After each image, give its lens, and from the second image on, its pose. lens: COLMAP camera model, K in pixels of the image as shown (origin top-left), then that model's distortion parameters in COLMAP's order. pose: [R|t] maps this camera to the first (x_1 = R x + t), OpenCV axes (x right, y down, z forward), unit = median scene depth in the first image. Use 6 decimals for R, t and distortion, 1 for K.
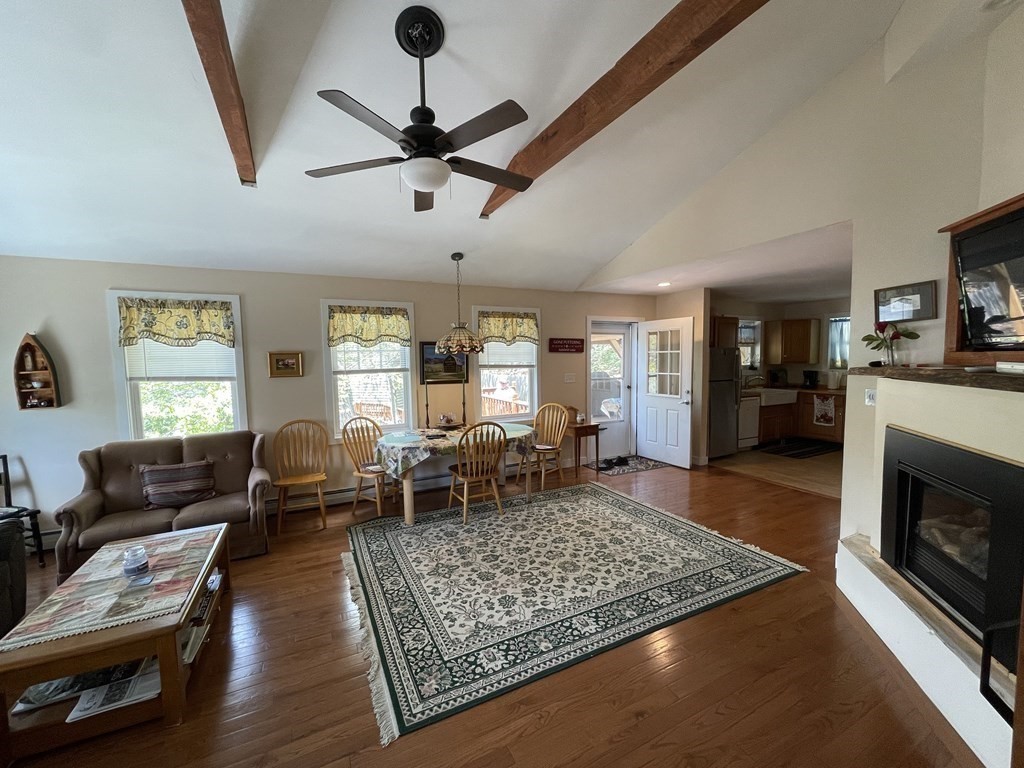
lens RADIAL K [[412.9, 0, 505.7], [0, 412.9, 388.2], [0, 0, 1]] dist [-0.002444, -0.000204]
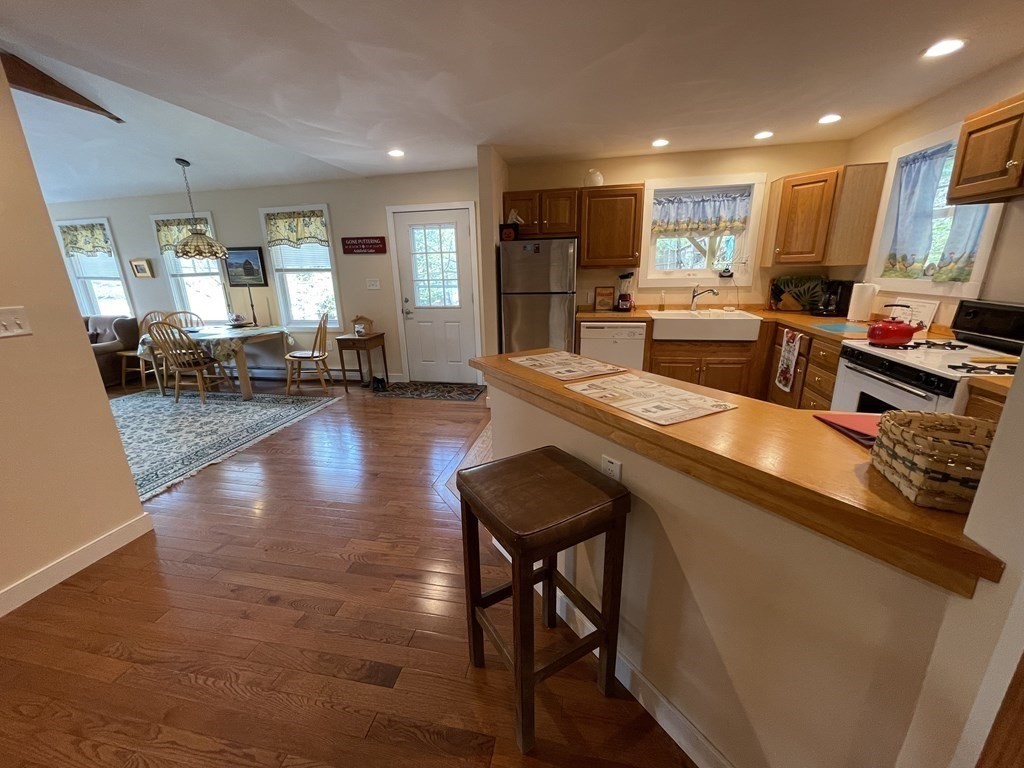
lens RADIAL K [[416.9, 0, 505.6], [0, 416.9, 389.1], [0, 0, 1]] dist [-0.009469, 0.007513]
pose [[0.785003, 0.172013, -0.595132, 1.521505], [-0.032239, 0.970719, 0.238045, -0.043524], [0.618652, -0.167679, 0.767563, 0.718149]]
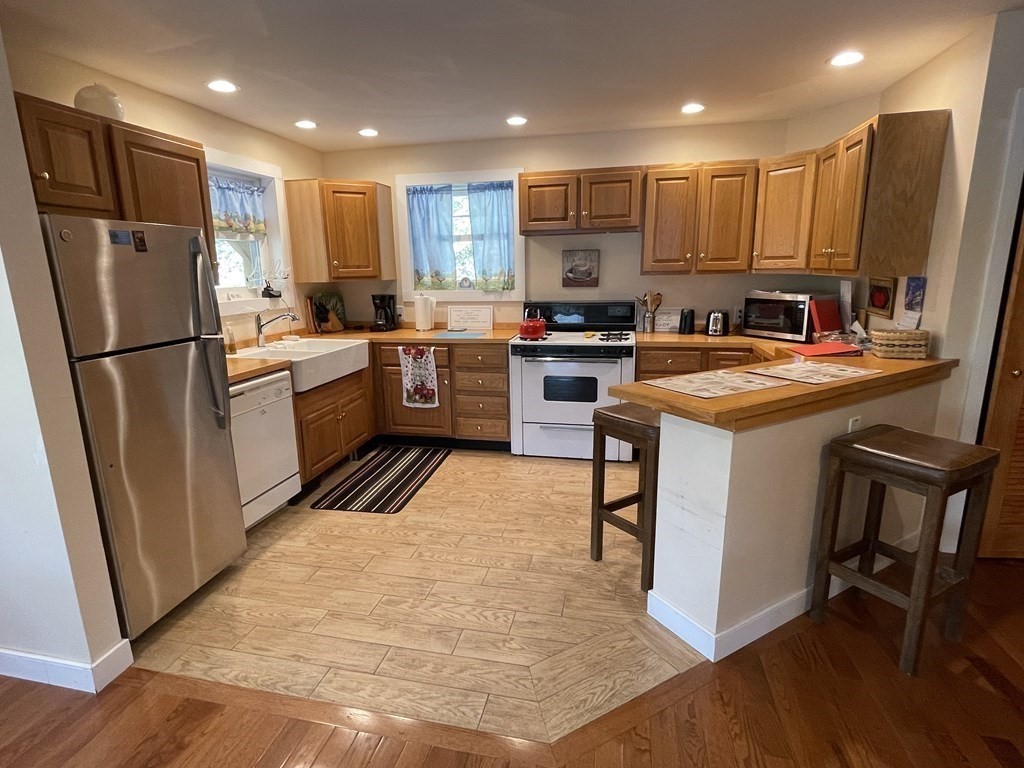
lens RADIAL K [[540.5, 0, 508.0], [0, 540.5, 387.5], [0, 0, 1]] dist [-0.000003, -0.000470]
pose [[0.629145, -0.165397, 0.759487, 0.664835], [0.063191, 0.984748, 0.162107, -0.057351], [-0.774715, -0.053997, 0.630000, 0.973439]]
